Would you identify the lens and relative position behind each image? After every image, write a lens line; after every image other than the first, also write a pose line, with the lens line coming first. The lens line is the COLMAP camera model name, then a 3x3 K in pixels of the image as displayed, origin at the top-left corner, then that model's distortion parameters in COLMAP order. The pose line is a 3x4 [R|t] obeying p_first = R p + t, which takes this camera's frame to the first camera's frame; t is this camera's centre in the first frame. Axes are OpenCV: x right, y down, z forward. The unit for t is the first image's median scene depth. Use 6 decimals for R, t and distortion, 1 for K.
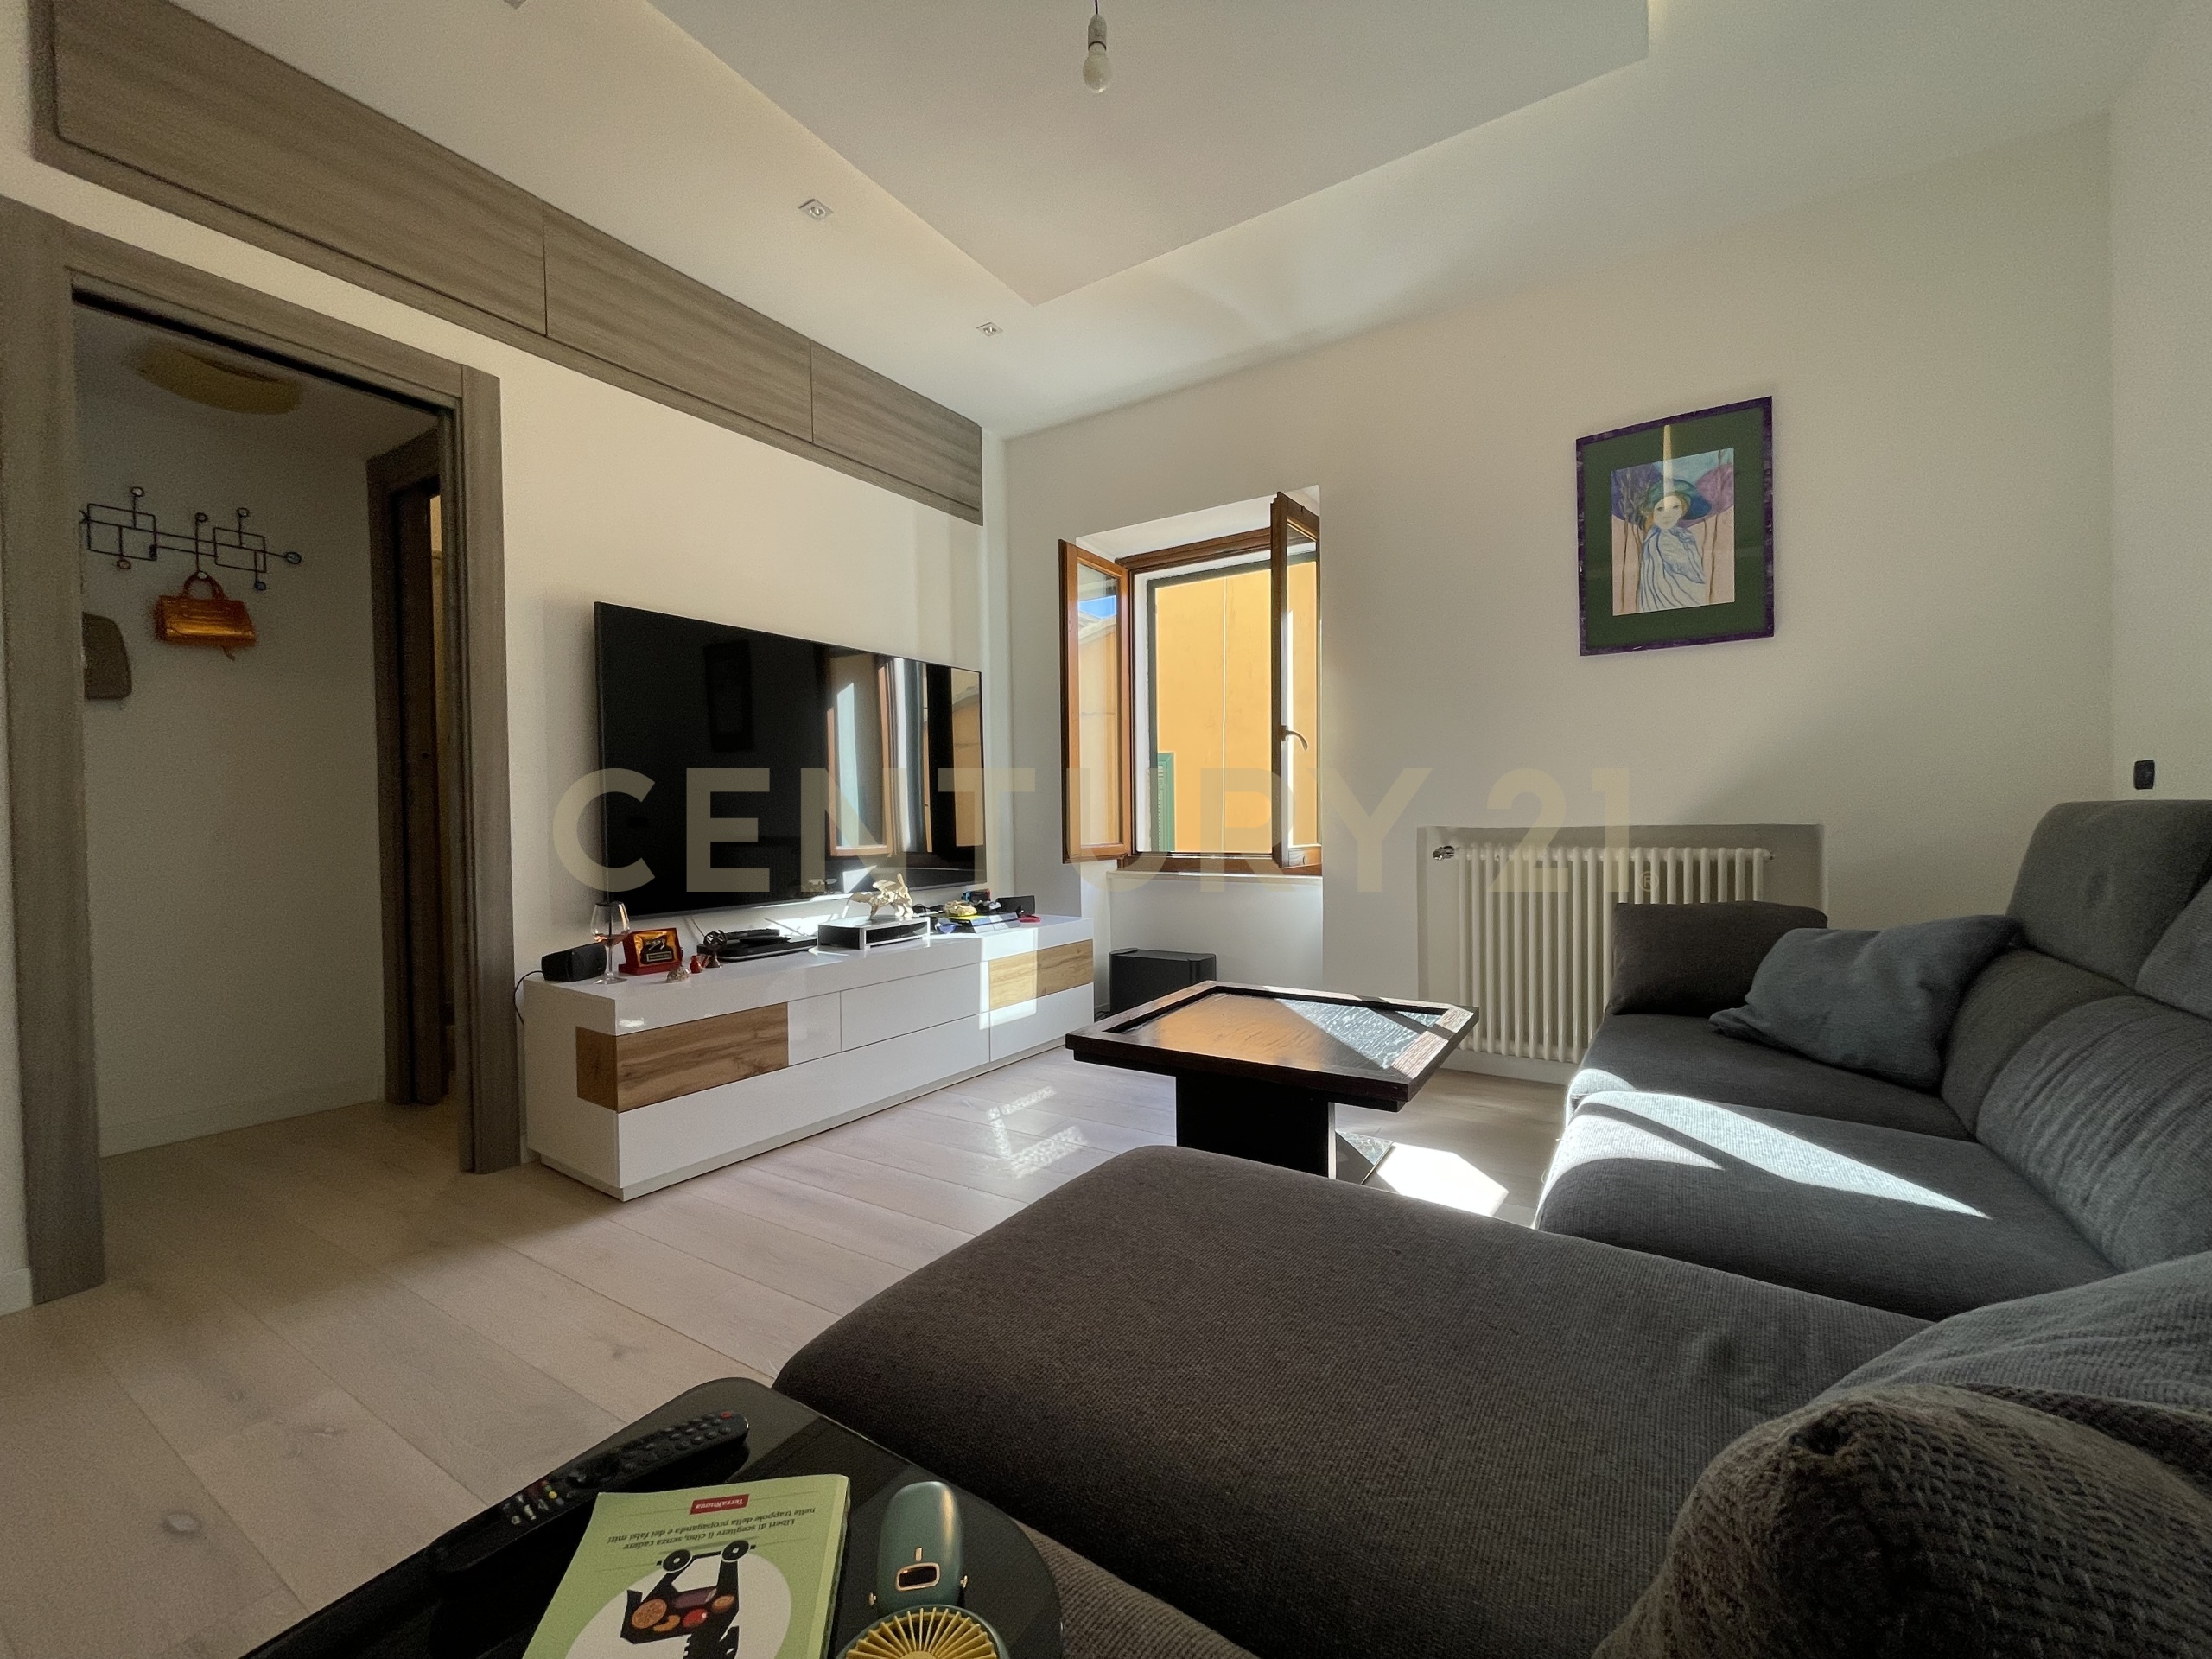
lens RADIAL K [[896.8, 0, 1104.6], [0, 896.8, 832.0], [0, 0, 1]] dist [-0.002643, 0.001308]
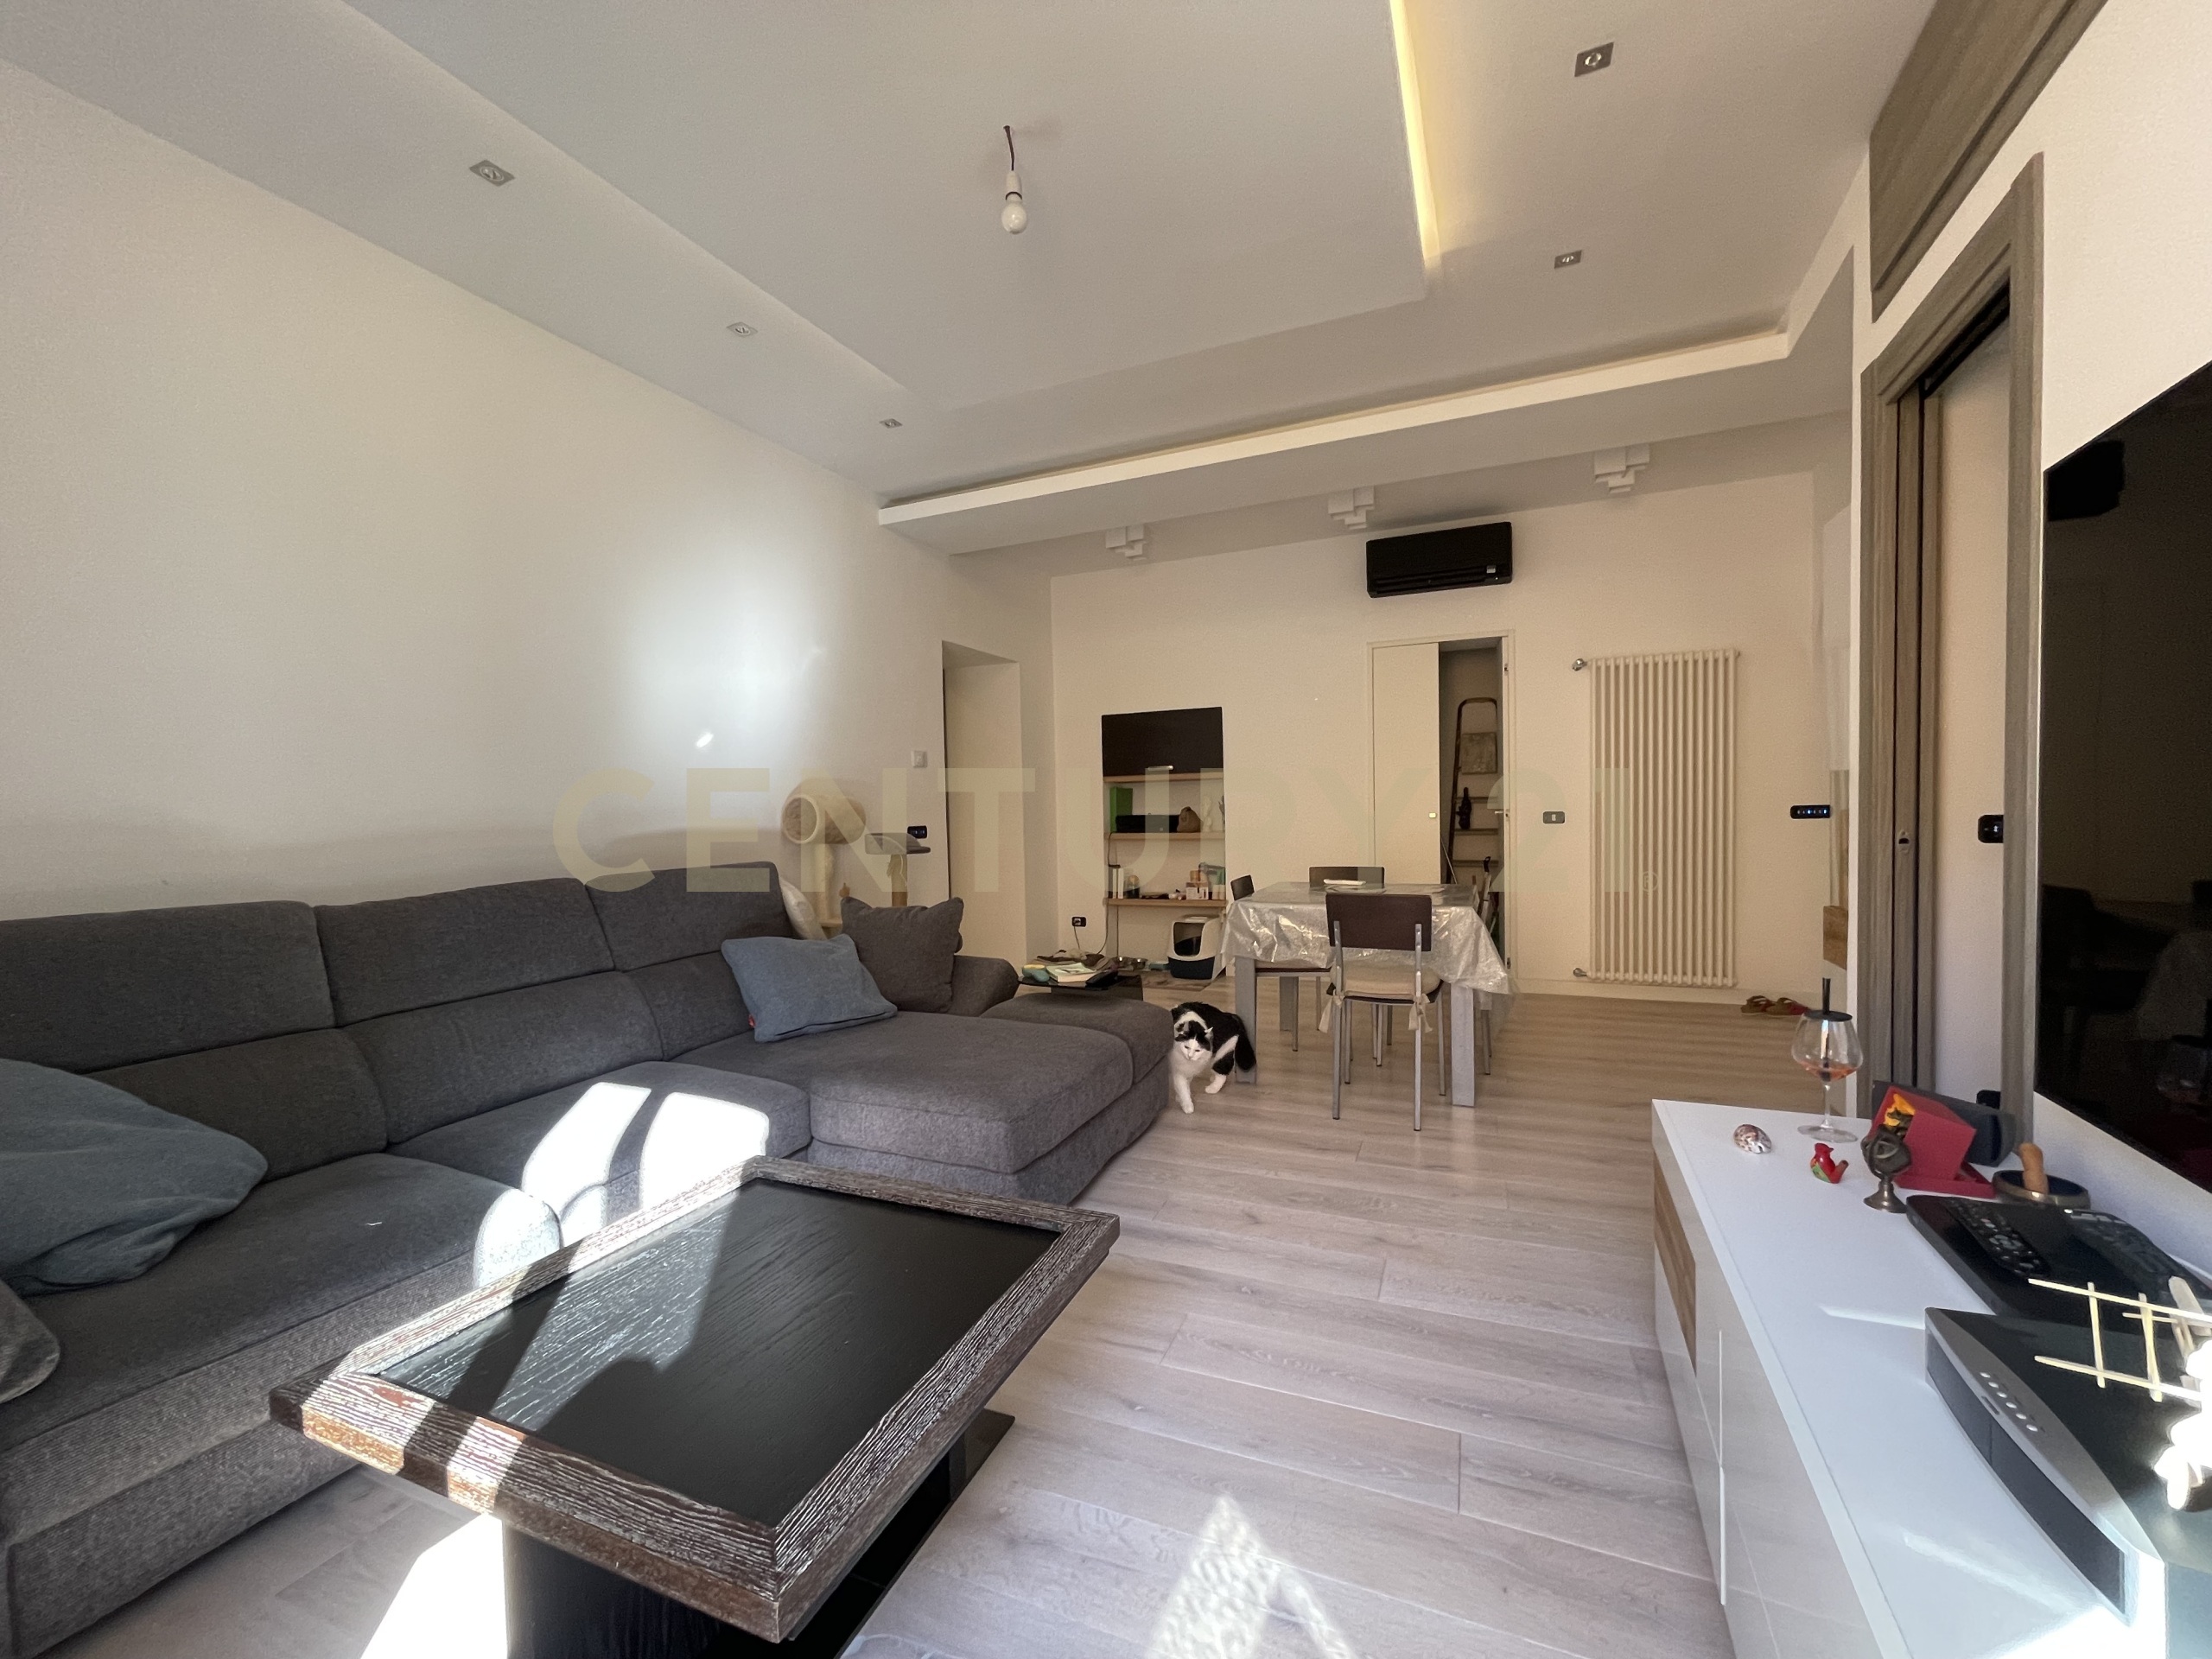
lens RADIAL K [[896.8, 0, 1100.7], [0, 896.8, 840.4], [0, 0, 1]] dist [-0.002643, 0.001308]
pose [[-0.989639, 0.039056, -0.138161, 0.043715], [0.032115, 0.998124, 0.052118, -0.083910], [0.139937, 0.047141, -0.989038, 1.334791]]
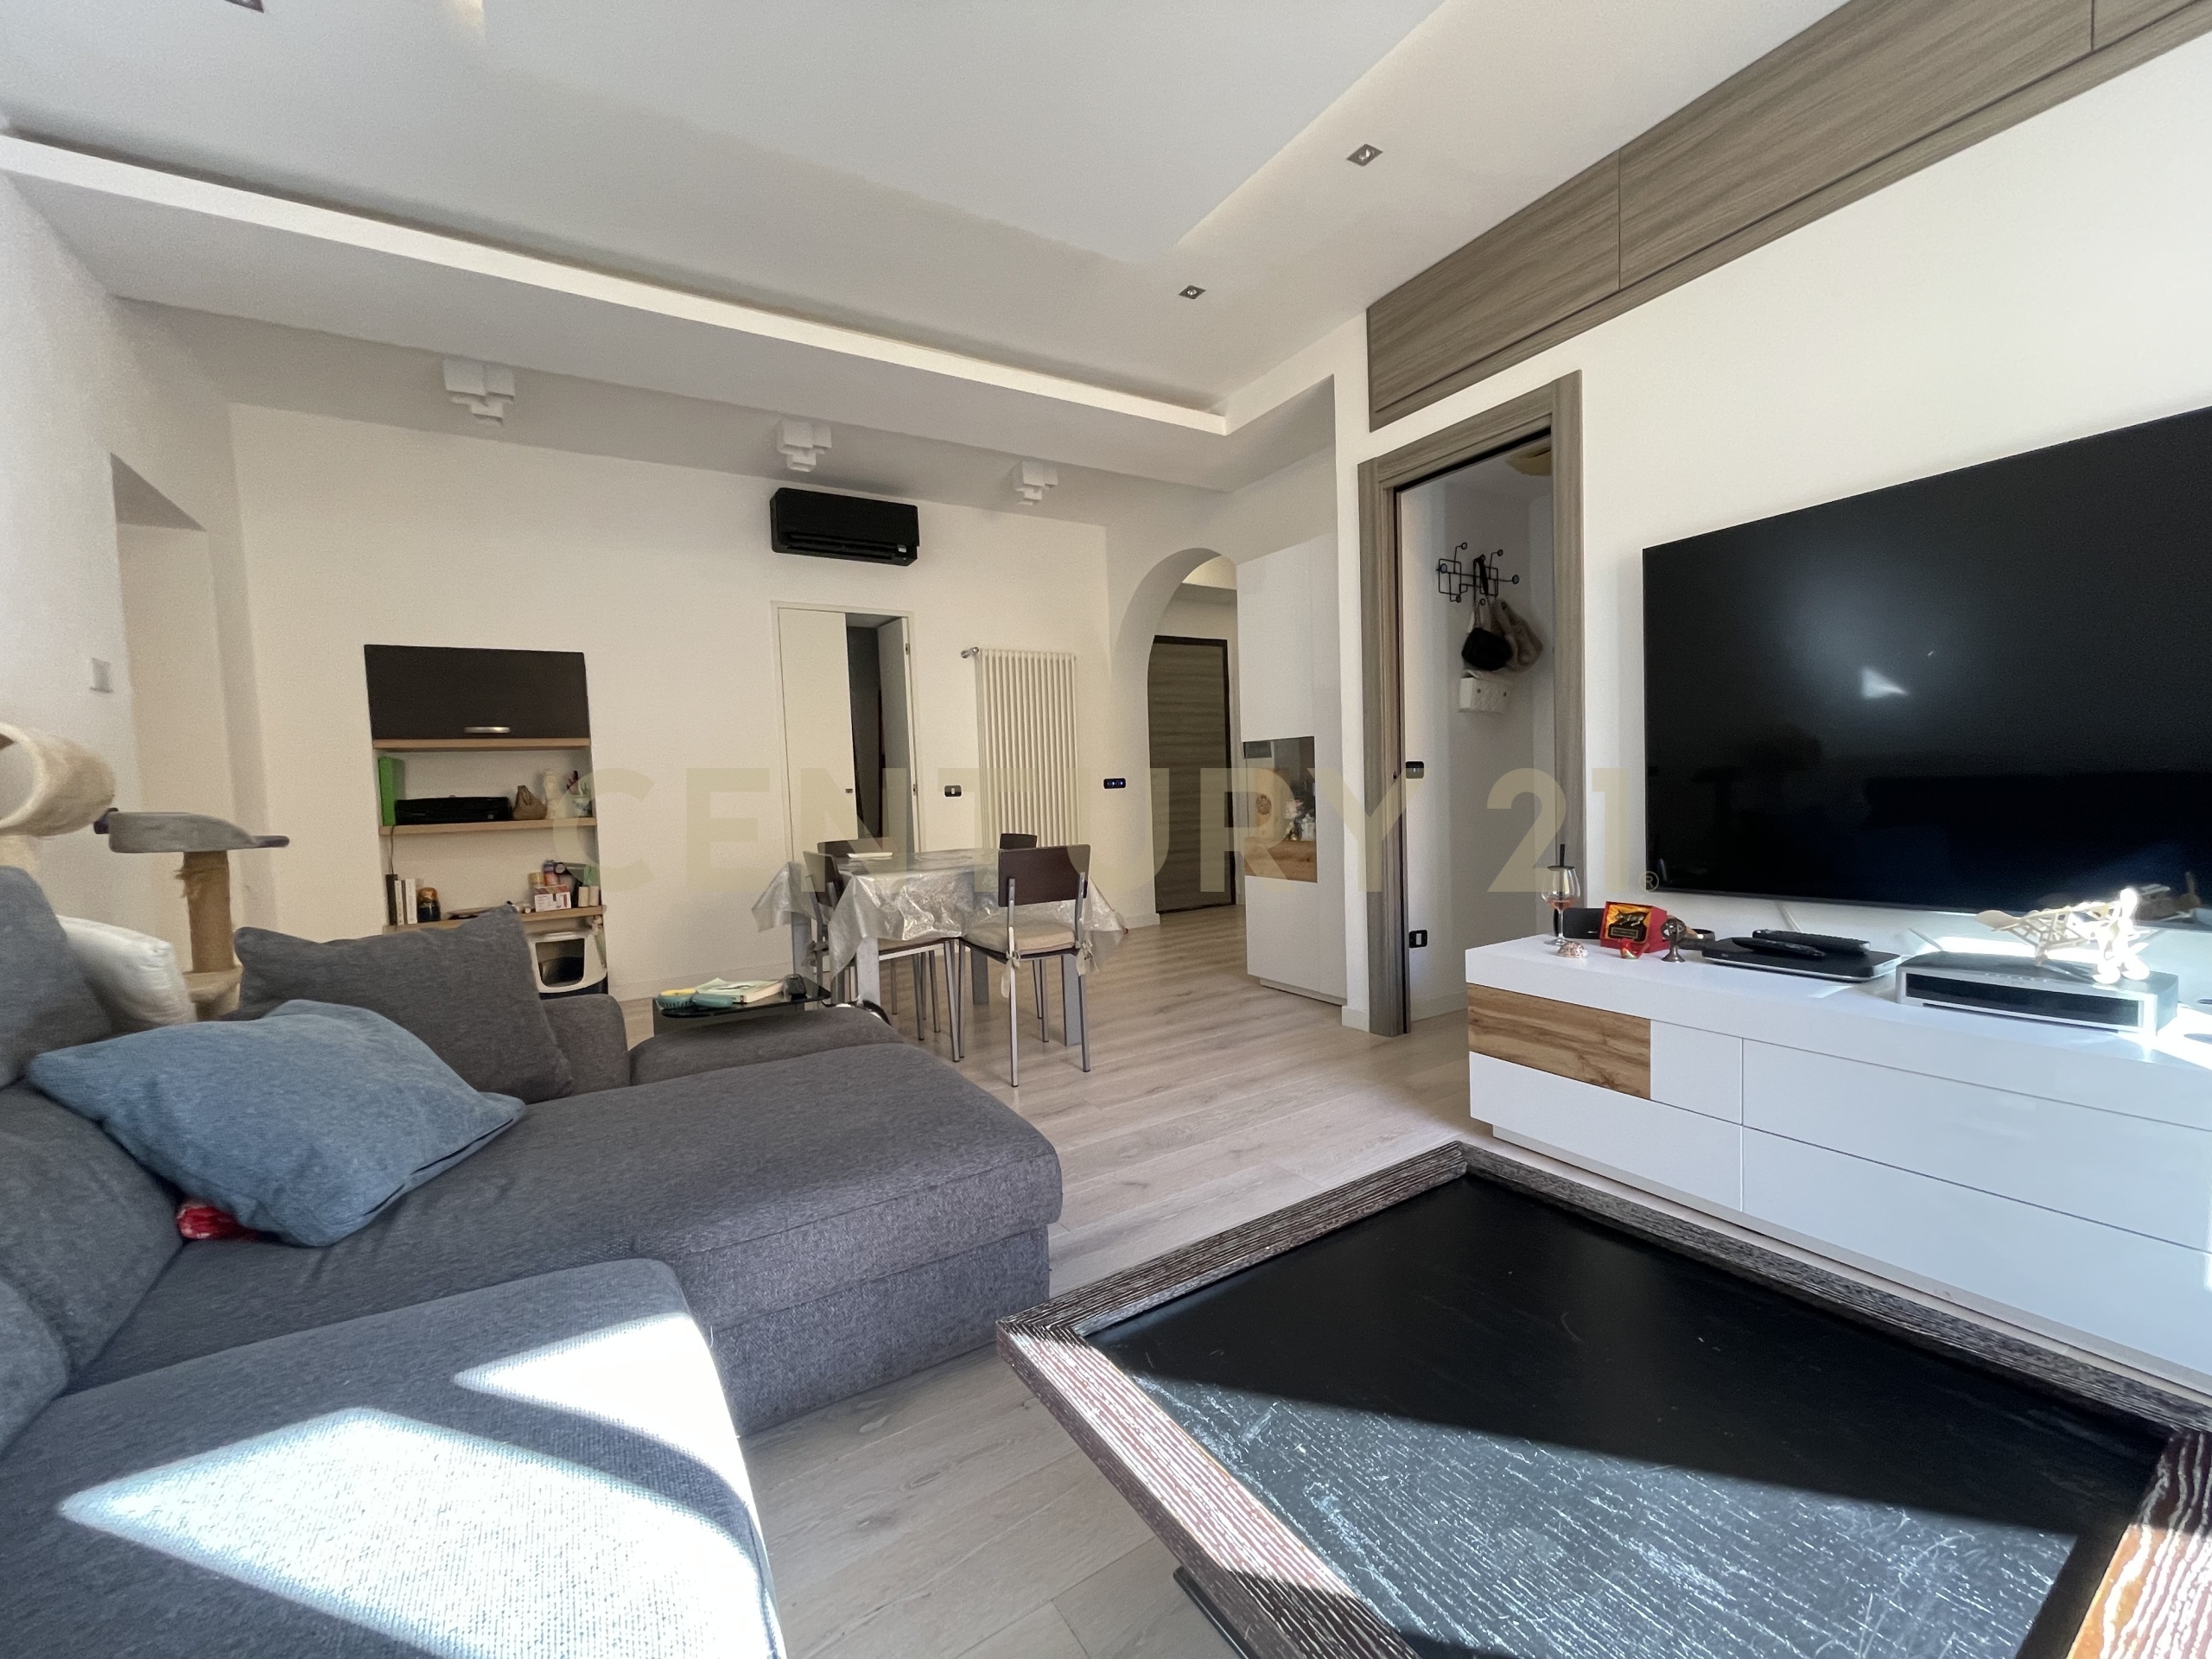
lens RADIAL K [[896.8, 0, 1097.5], [0, 896.8, 841.4], [0, 0, 1]] dist [-0.002643, 0.001308]
pose [[-0.439153, 0.083008, -0.894570, 0.506212], [0.030708, 0.996528, 0.077394, -0.039158], [0.897888, 0.006518, -0.440177, 0.832767]]
